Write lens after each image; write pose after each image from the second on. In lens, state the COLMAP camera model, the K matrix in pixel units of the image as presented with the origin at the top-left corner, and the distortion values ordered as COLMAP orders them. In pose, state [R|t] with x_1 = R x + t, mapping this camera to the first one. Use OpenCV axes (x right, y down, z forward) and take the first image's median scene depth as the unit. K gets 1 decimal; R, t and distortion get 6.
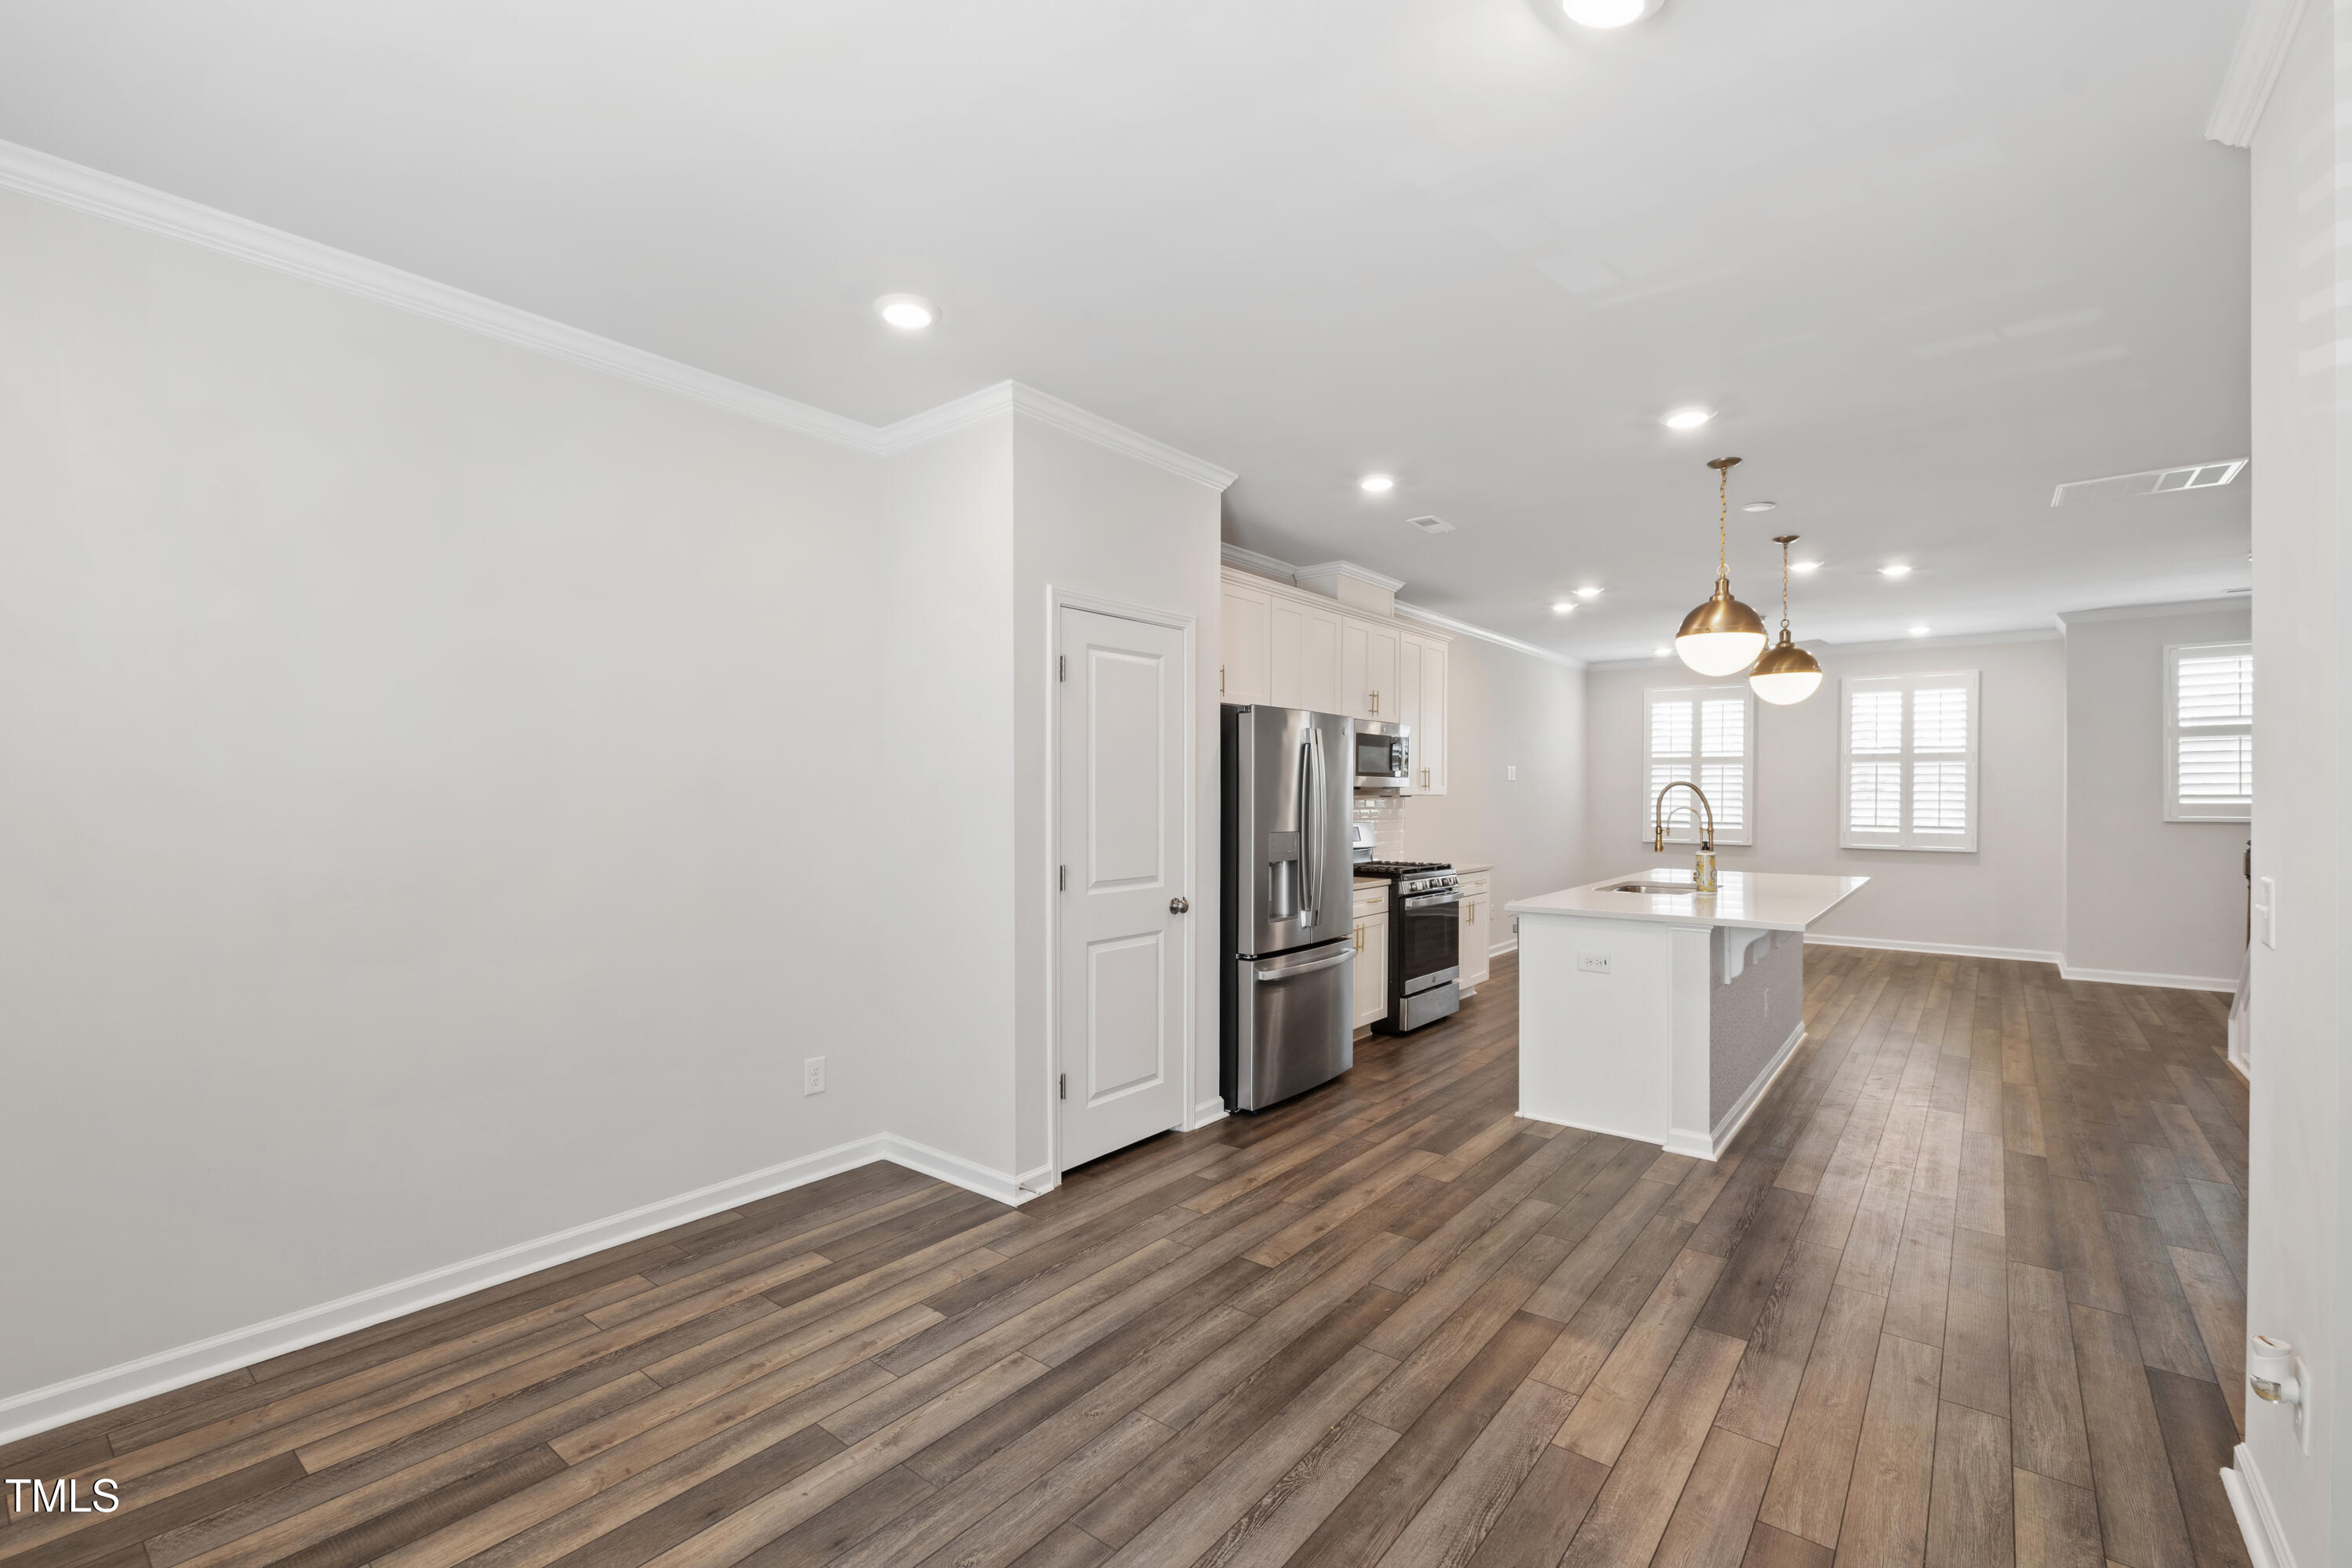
lens RADIAL K [[1026.4, 0, 1176.0], [0, 1026.4, 784.0], [0, 0, 1]] dist [0.001030, -0.000008]
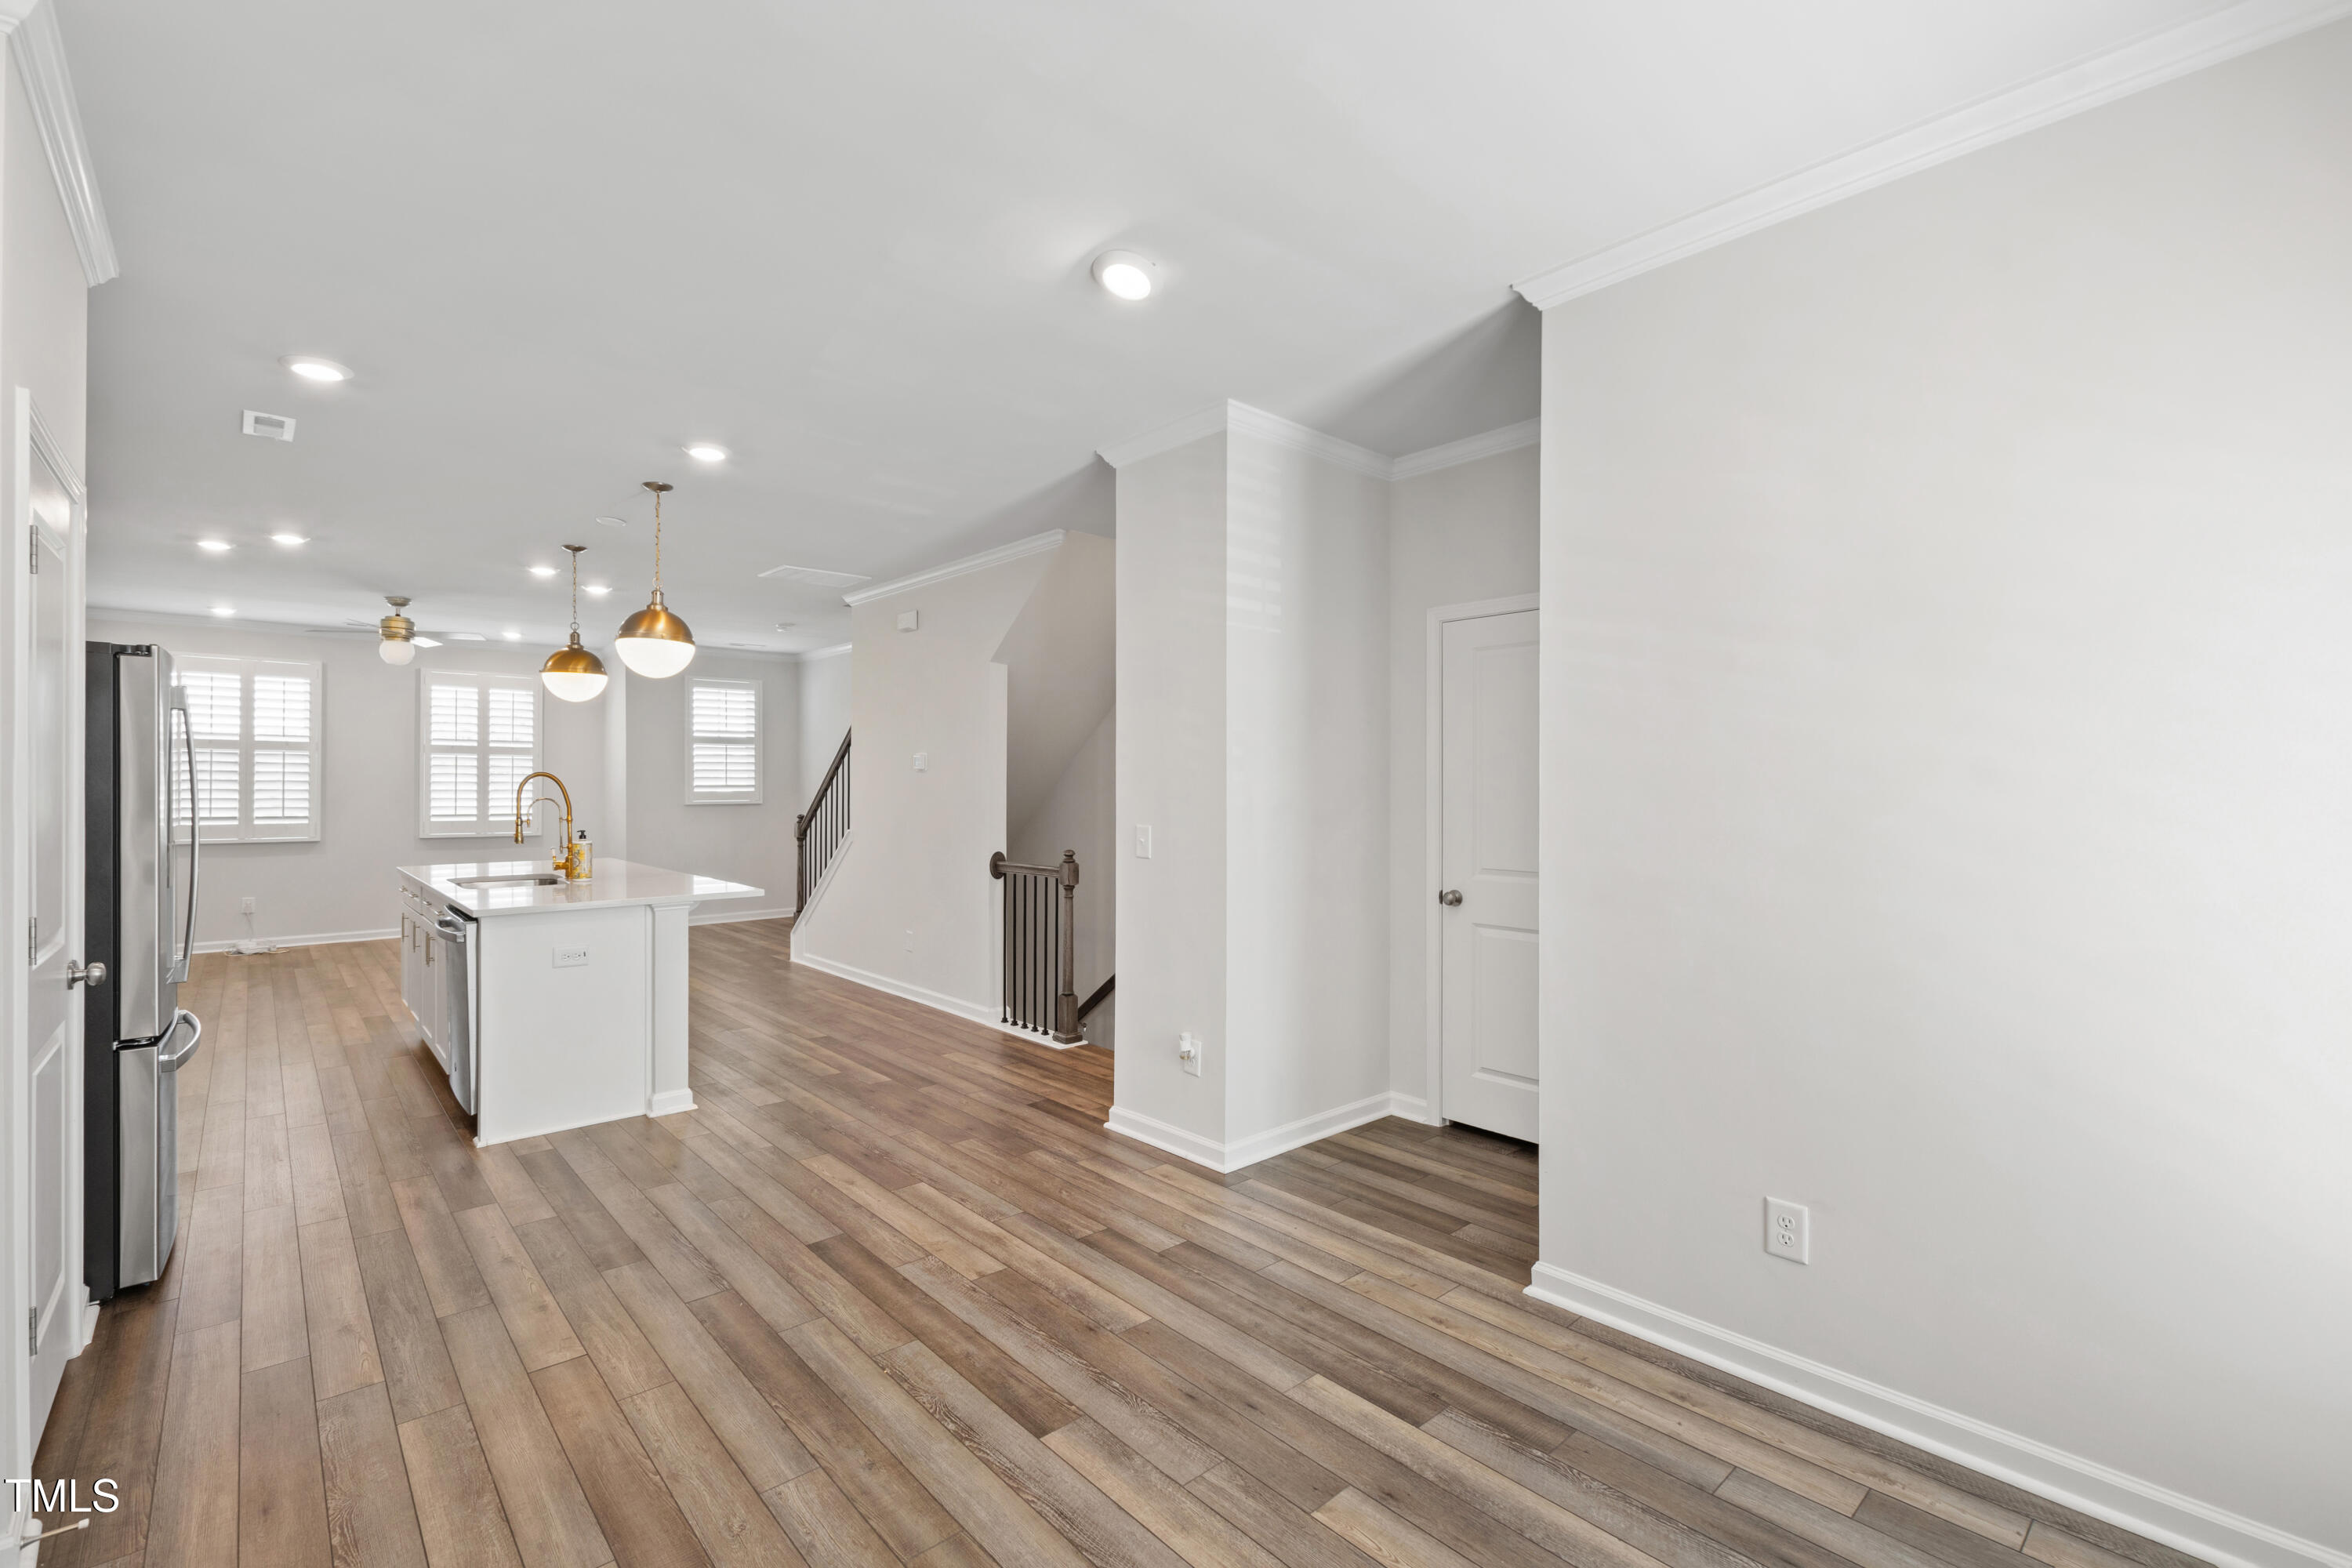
lens RADIAL K [[999.0, 0, 1176.0], [0, 999.0, 784.0], [0, 0, 1]] dist [-0.025233, -0.000040]
pose [[0.146635, 0.001080, 0.989190, -0.468007], [-0.011006, 0.999939, 0.000539, 0.001270], [-0.989129, -0.010966, 0.146638, 0.308262]]
